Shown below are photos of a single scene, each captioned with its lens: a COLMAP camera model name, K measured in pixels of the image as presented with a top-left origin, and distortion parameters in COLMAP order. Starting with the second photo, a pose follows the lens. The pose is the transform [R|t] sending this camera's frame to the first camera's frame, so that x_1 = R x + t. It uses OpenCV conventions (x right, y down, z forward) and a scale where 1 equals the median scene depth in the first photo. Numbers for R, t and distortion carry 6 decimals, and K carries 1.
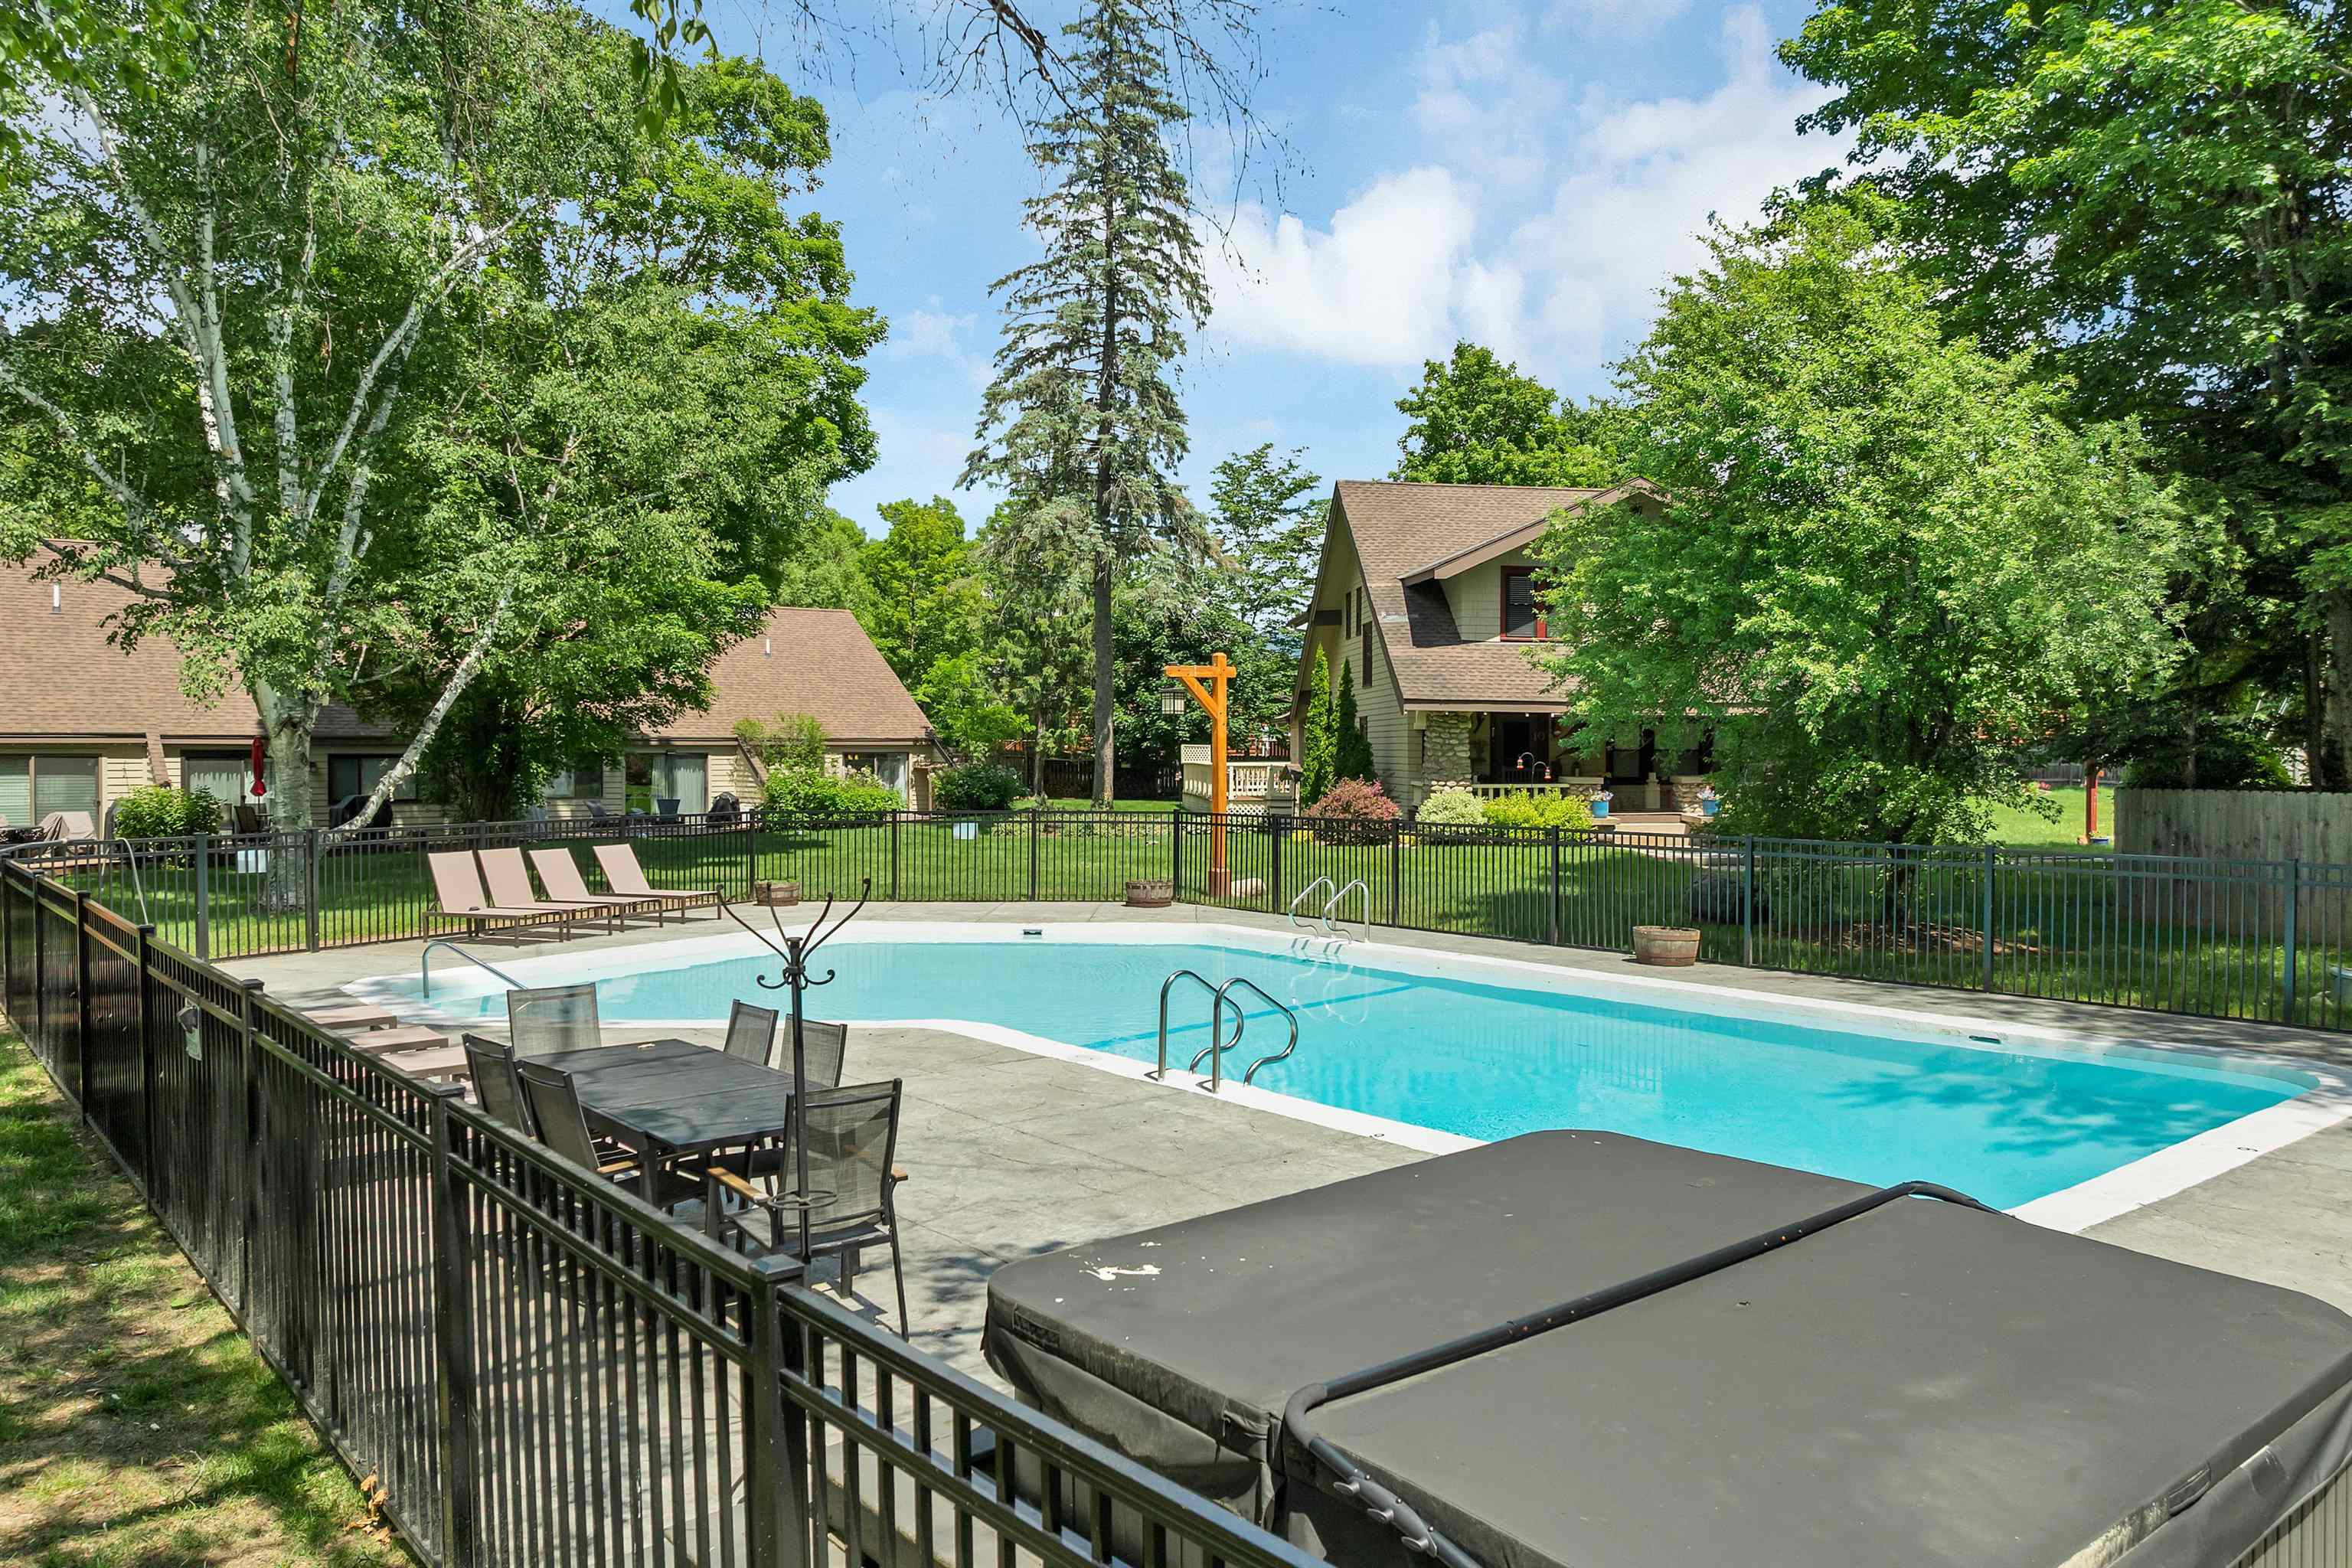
lens RADIAL K [[1681.0, 0, 1207.8], [0, 1681.0, 784.5], [0, 0, 1]] dist [0.006144, -0.131320]
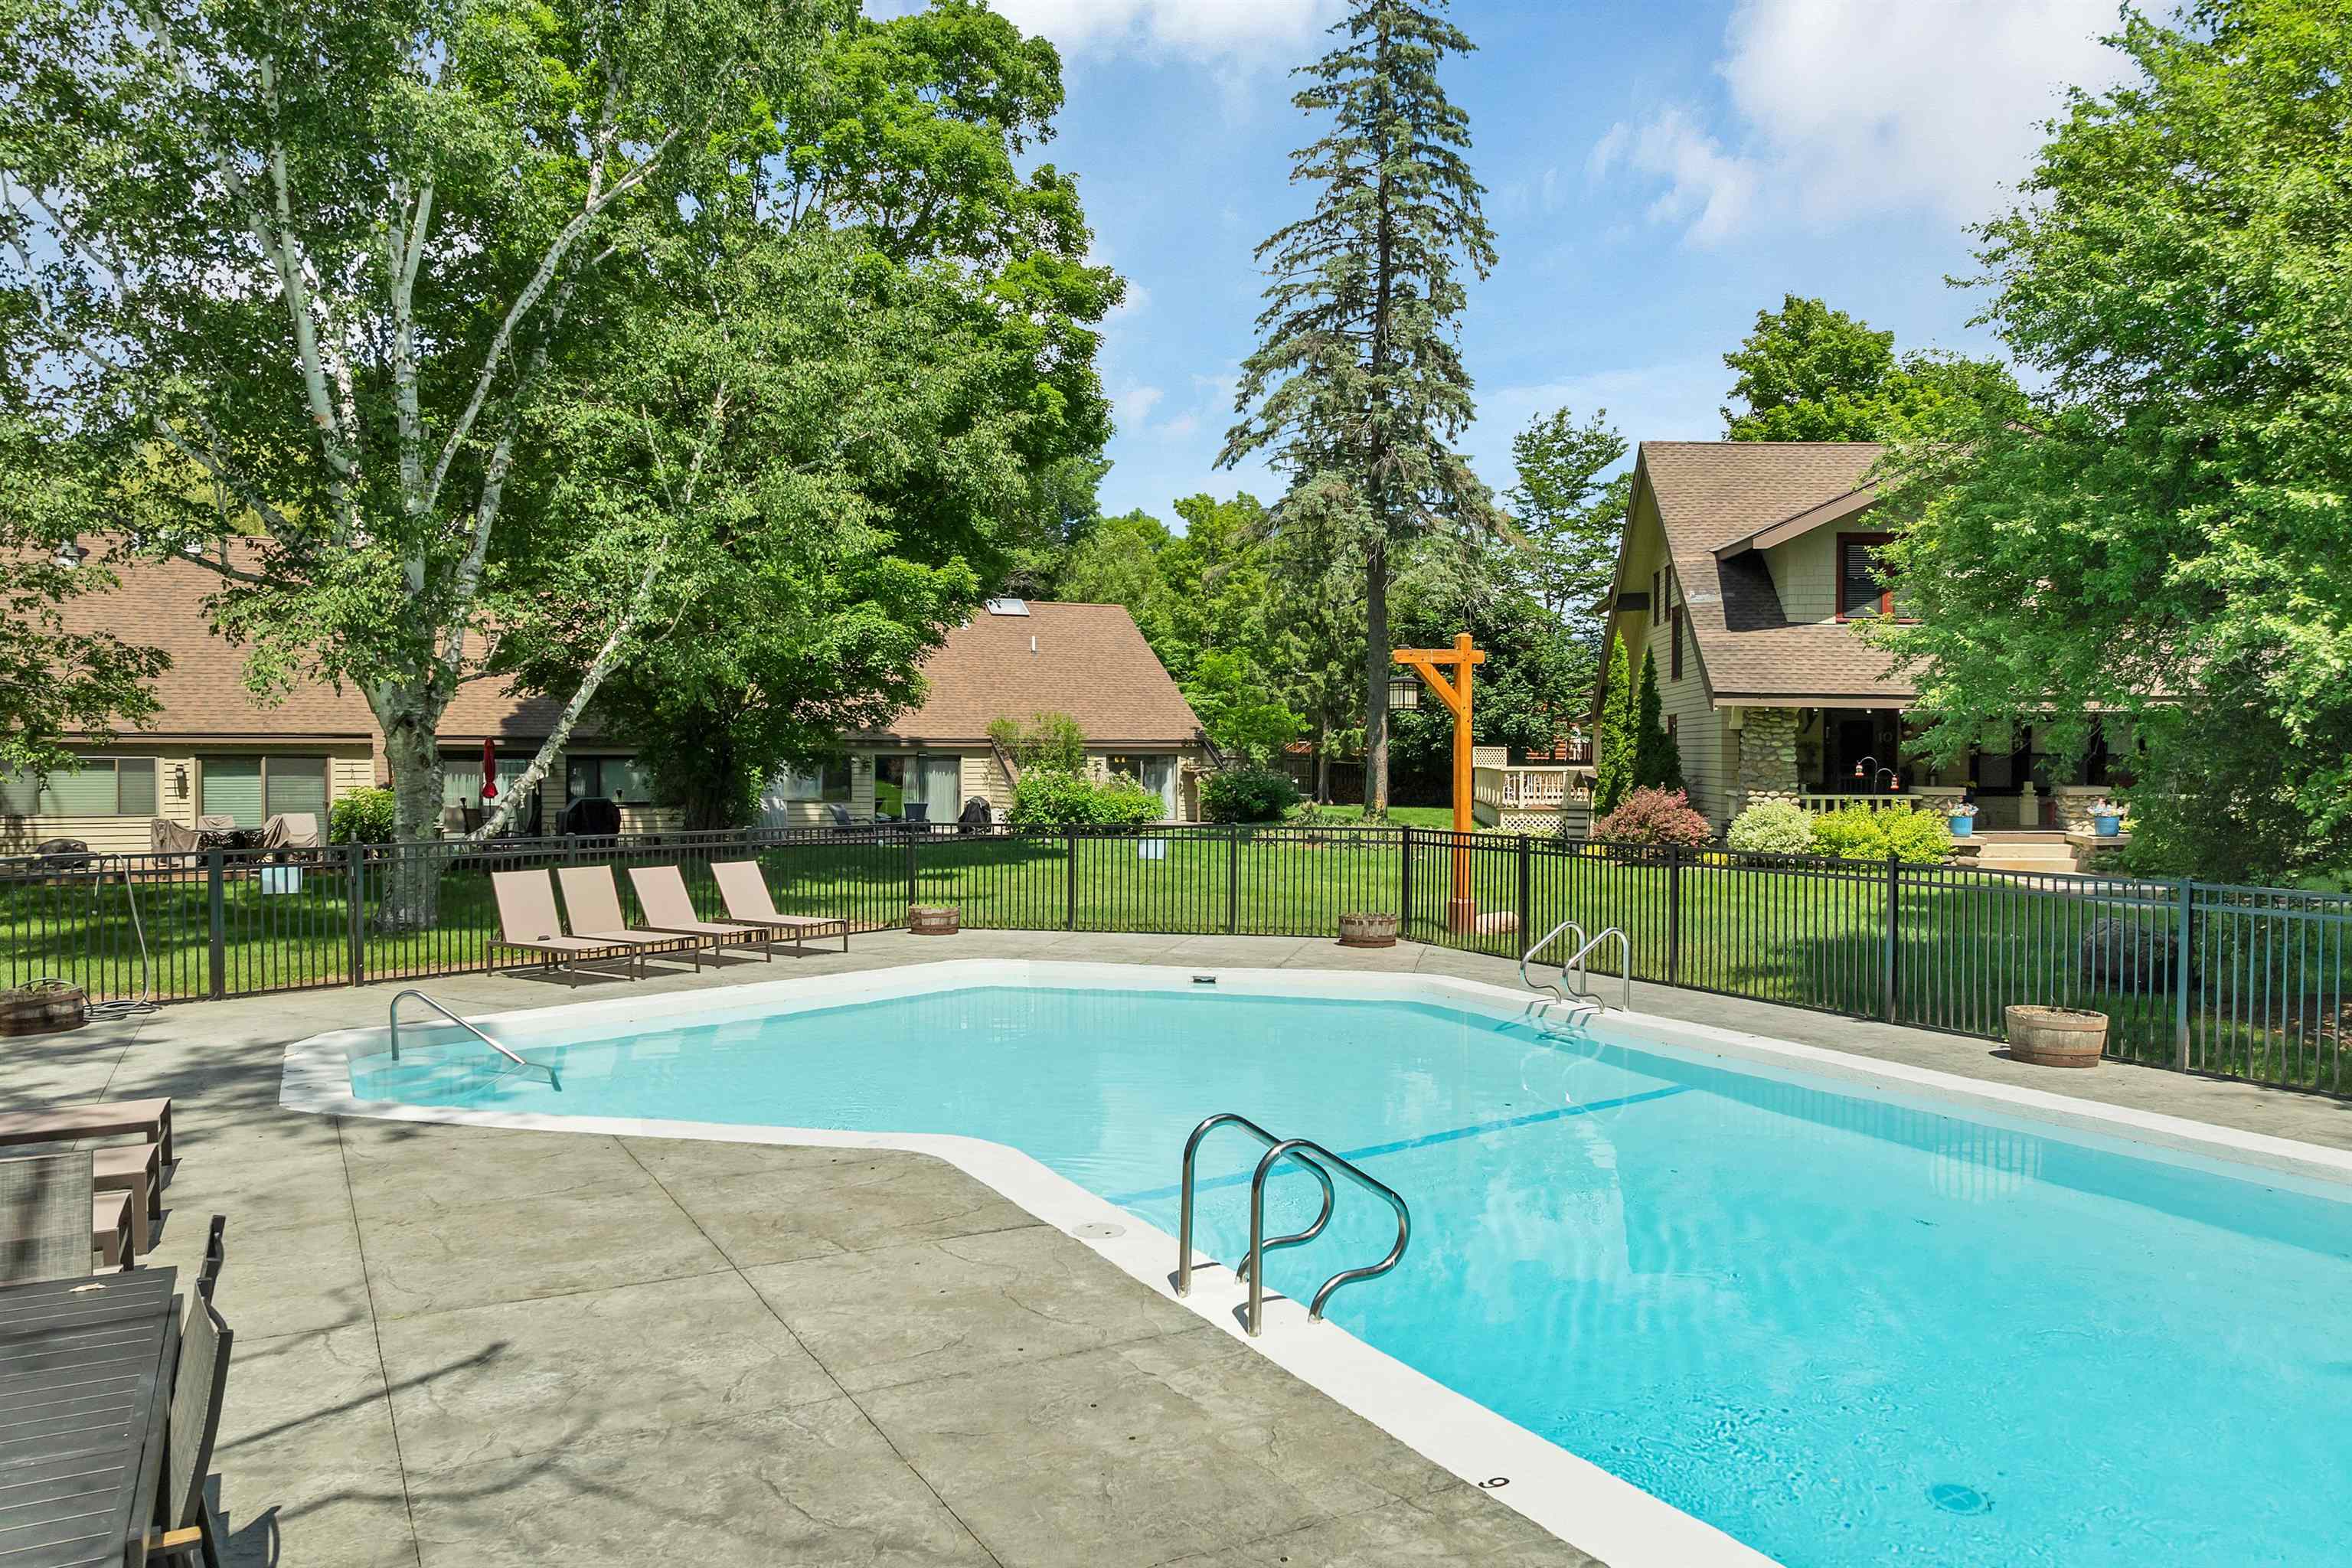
lens RADIAL K [[1685.0, 0, 1184.1], [0, 1685.0, 782.7], [0, 0, 1]] dist [-0.041624, 0.000958]
pose [[0.978488, 0.005308, -0.206236, 0.028402], [-0.005831, 0.999981, -0.001929, -0.002556], [0.206221, 0.003090, 0.978500, 0.116921]]
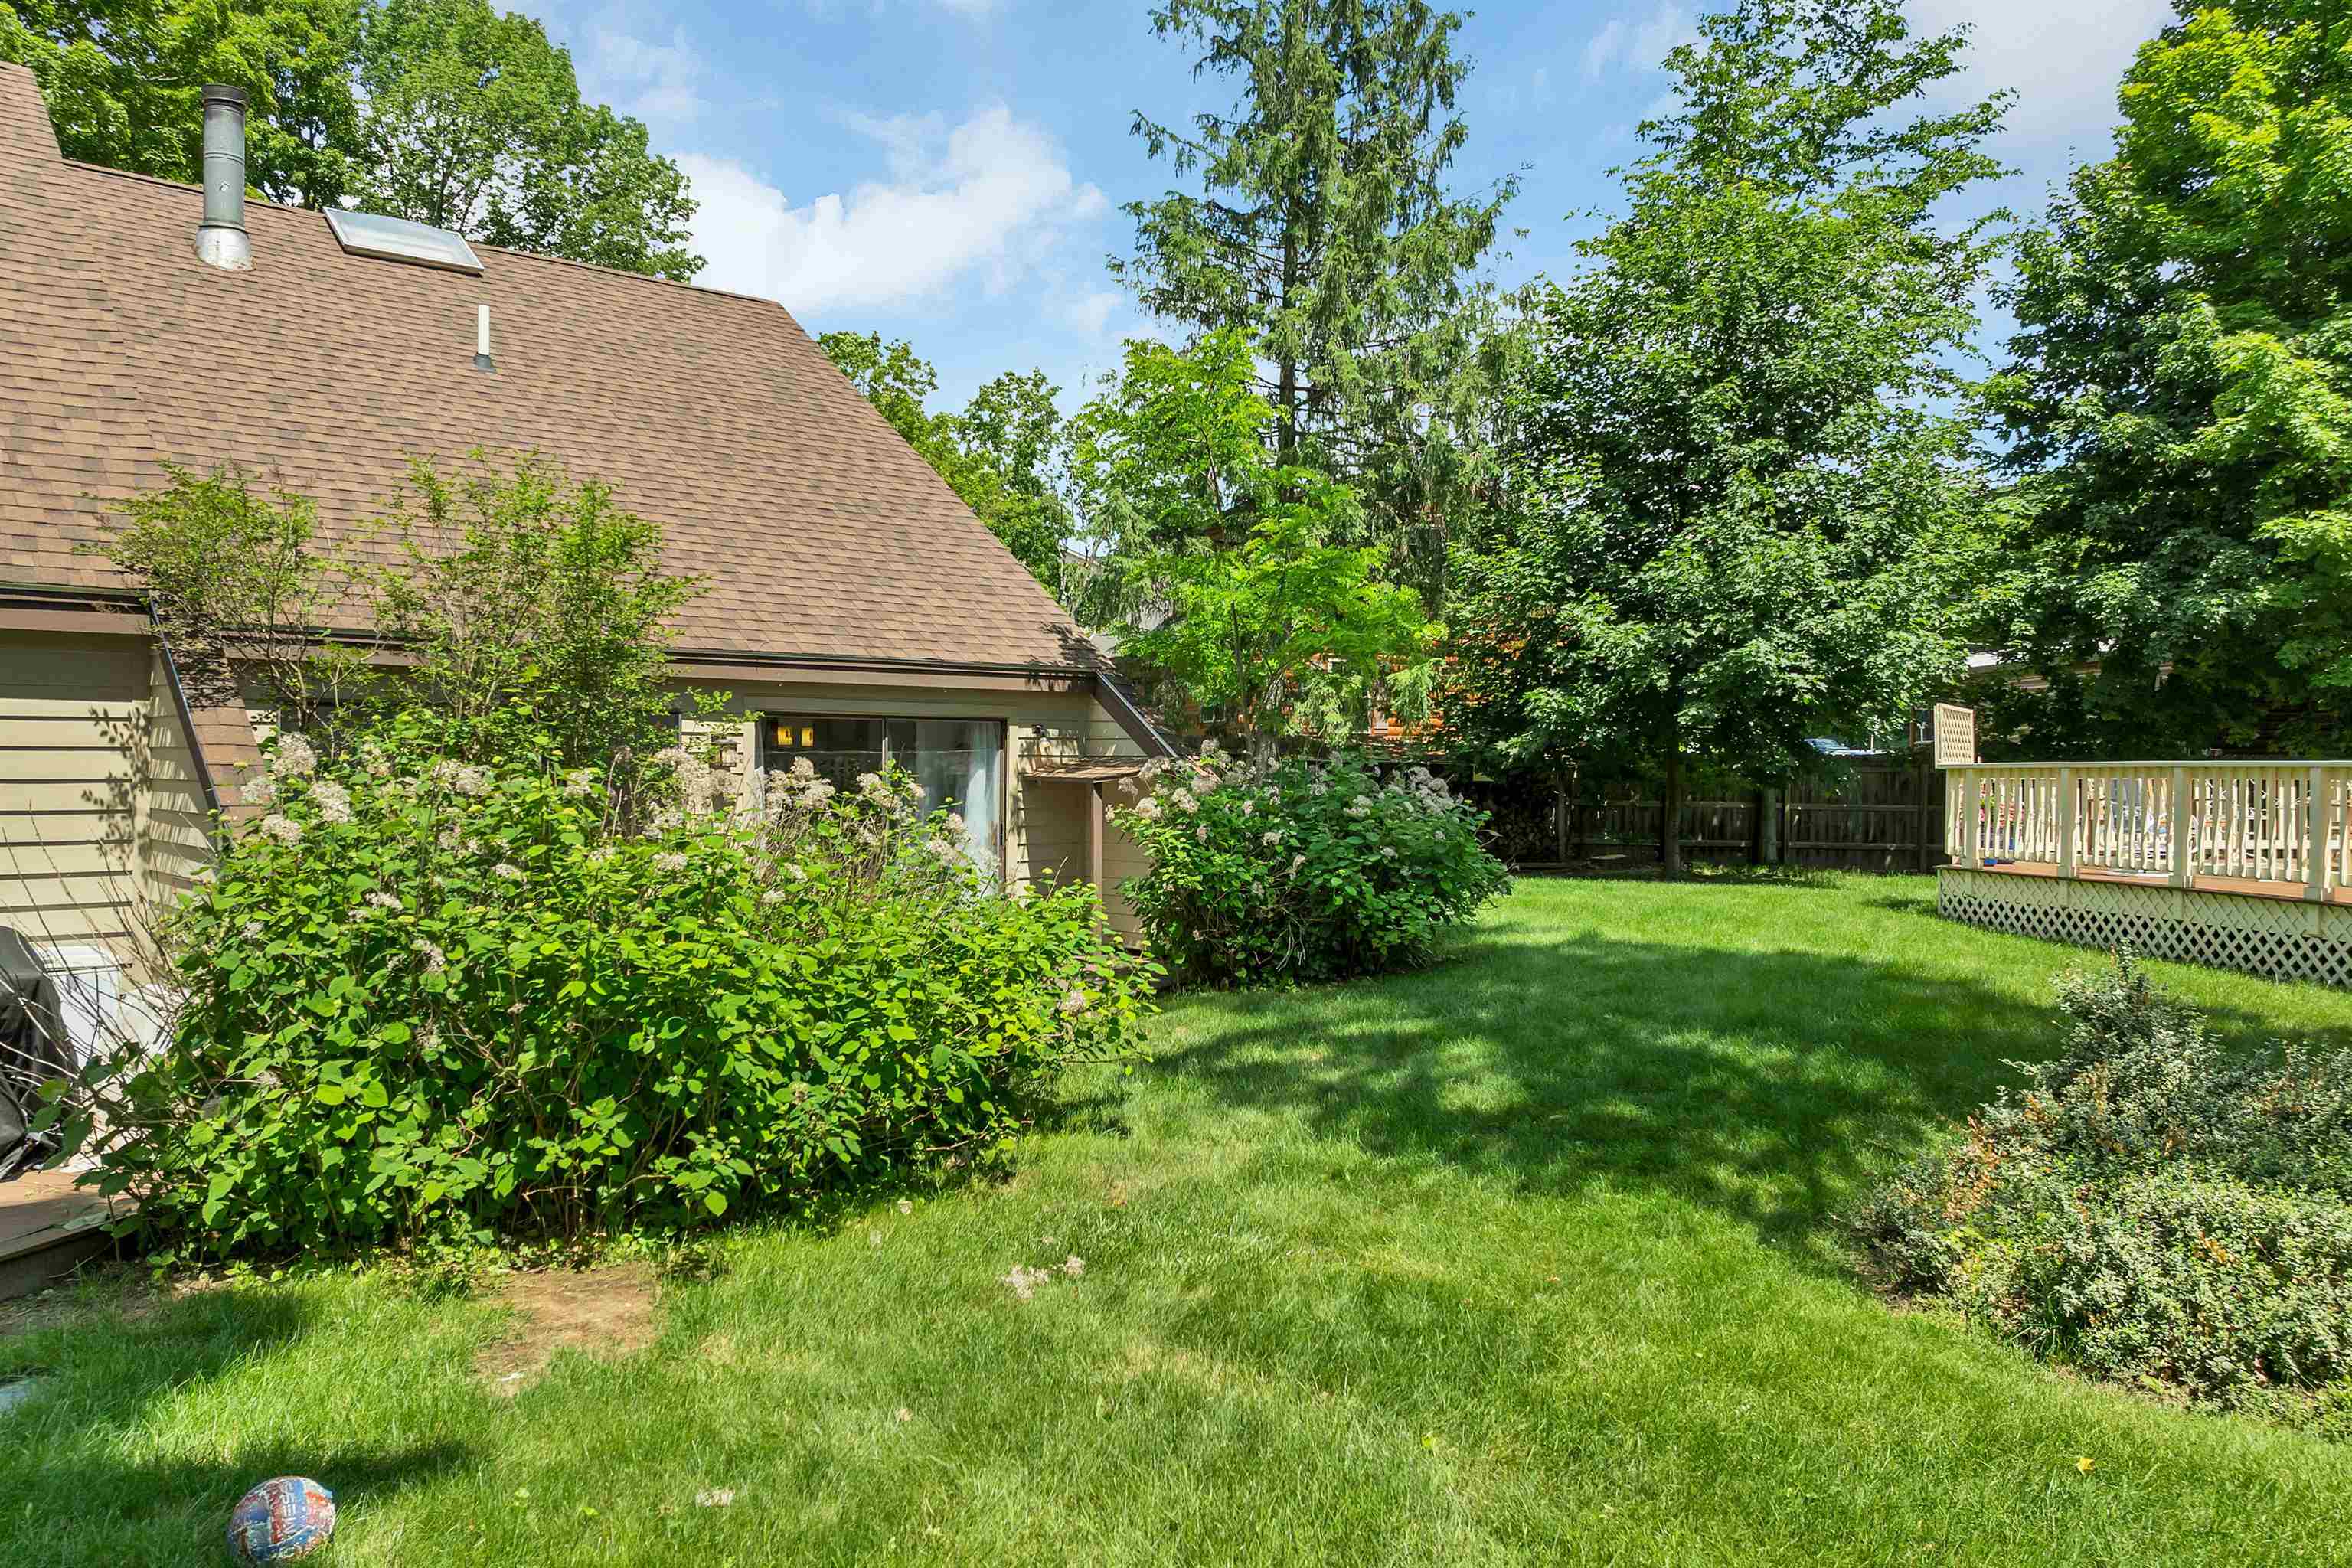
lens RADIAL K [[1685.0, 0, 1184.1], [0, 1685.0, 782.7], [0, 0, 1]] dist [-0.041624, 0.000958]
pose [[0.999073, 0.013590, 0.040851, -0.230306], [-0.013219, 0.999869, -0.009347, -0.009665], [-0.040973, 0.008798, 0.999122, 1.049834]]
